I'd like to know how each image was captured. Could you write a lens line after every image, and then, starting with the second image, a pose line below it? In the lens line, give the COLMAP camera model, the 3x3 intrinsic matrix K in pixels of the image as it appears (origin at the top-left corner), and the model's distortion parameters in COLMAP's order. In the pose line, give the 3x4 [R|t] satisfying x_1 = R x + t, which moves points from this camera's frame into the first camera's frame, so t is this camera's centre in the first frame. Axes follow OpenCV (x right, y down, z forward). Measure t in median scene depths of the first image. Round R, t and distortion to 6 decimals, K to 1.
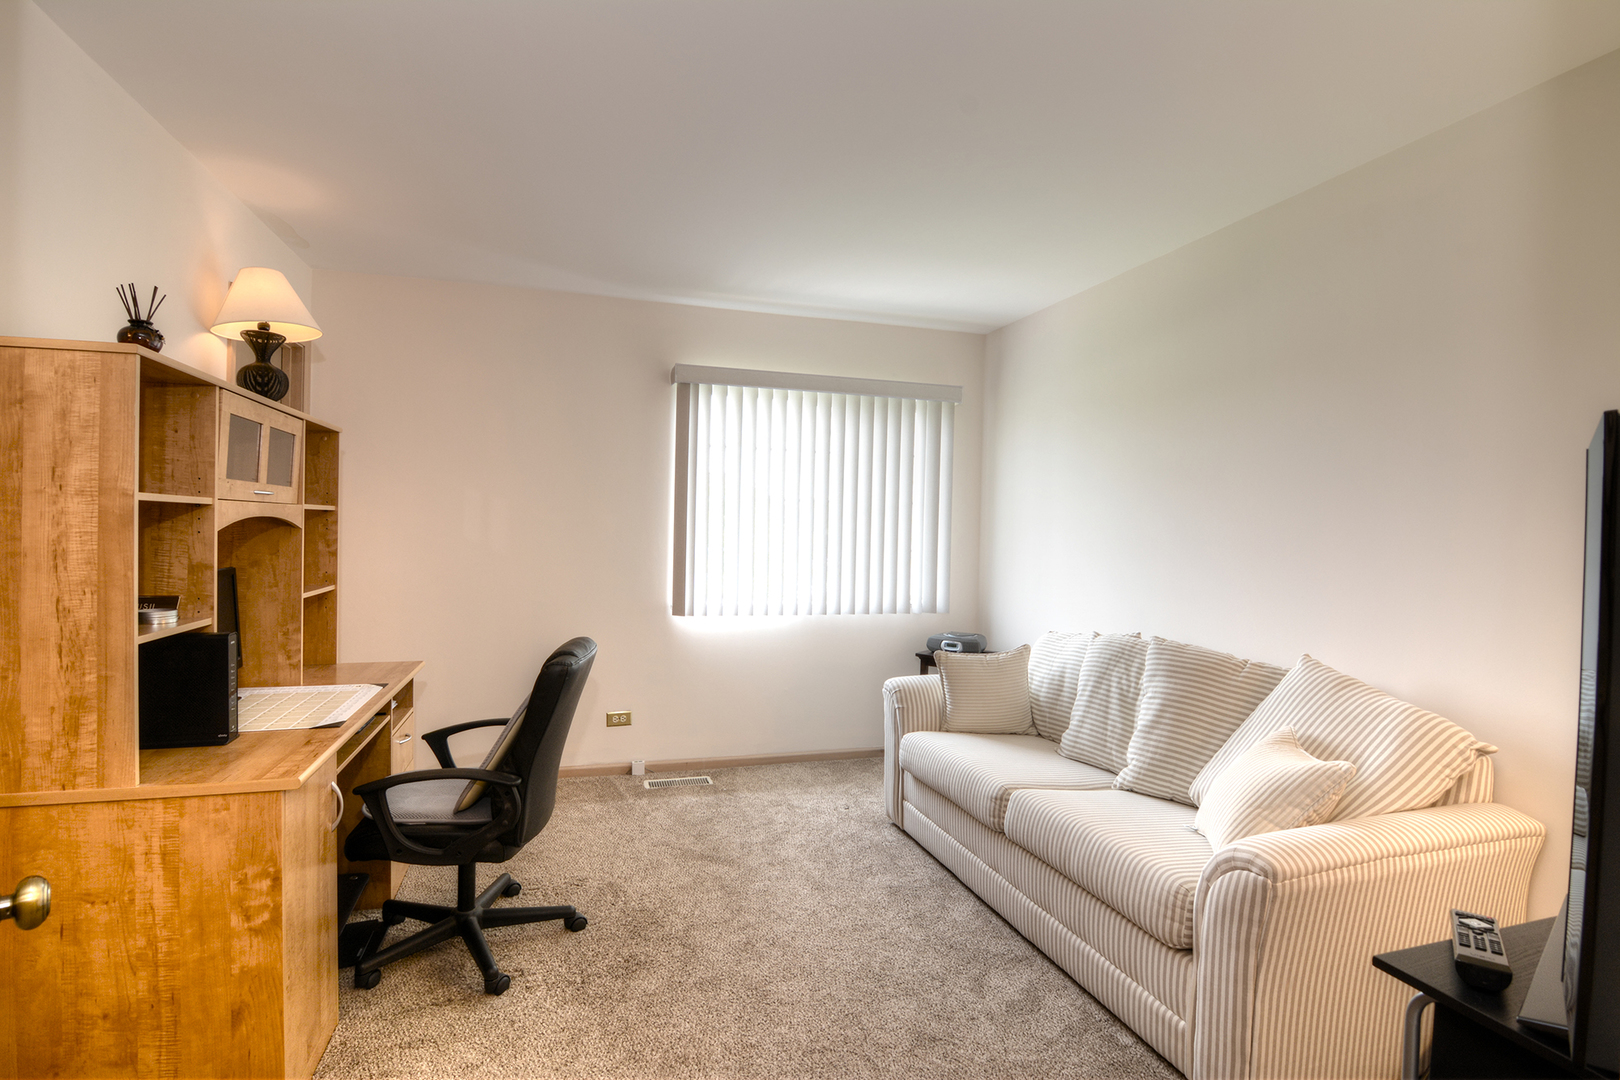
lens RADIAL K [[774.7, 0, 810.6], [0, 774.7, 538.9], [0, 0, 1]] dist [-0.009970, -0.006385]
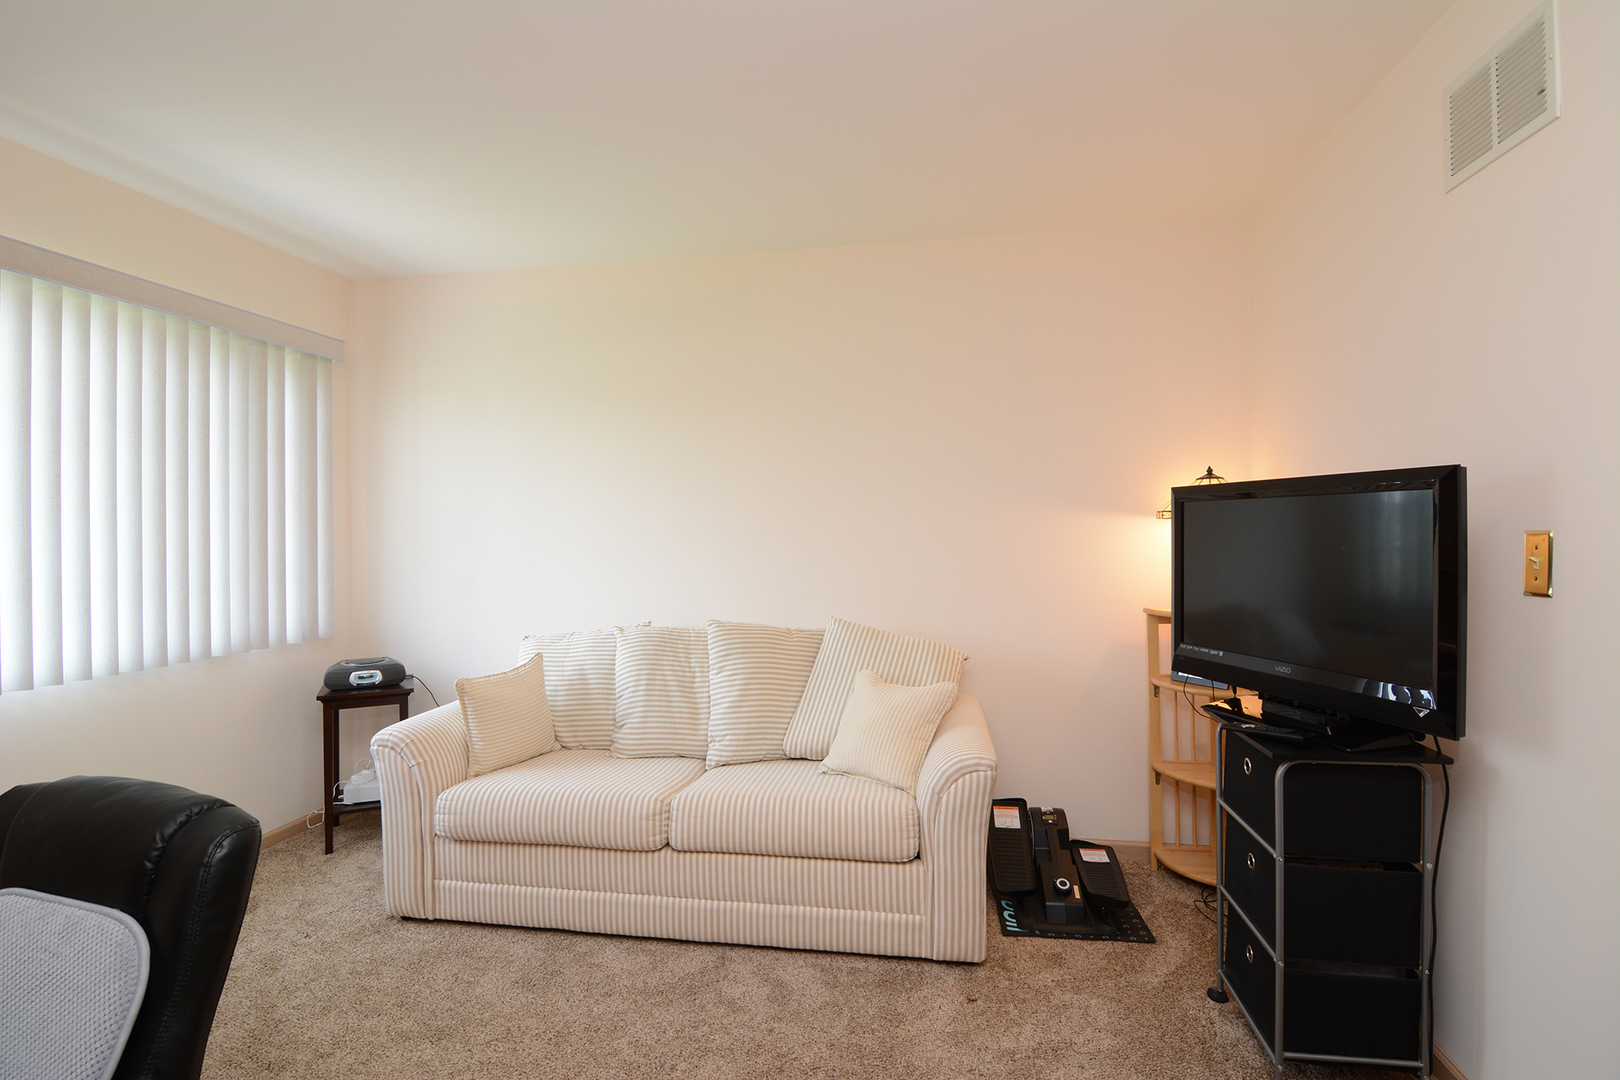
lens RADIAL K [[774.7, 0, 811.7], [0, 774.7, 534.9], [0, 0, 1]] dist [-0.009970, -0.006385]
pose [[0.452814, -0.029890, 0.891104, -0.525767], [0.026347, 0.999450, 0.020137, -0.012421], [-0.891215, 0.014360, 0.453353, 0.441662]]
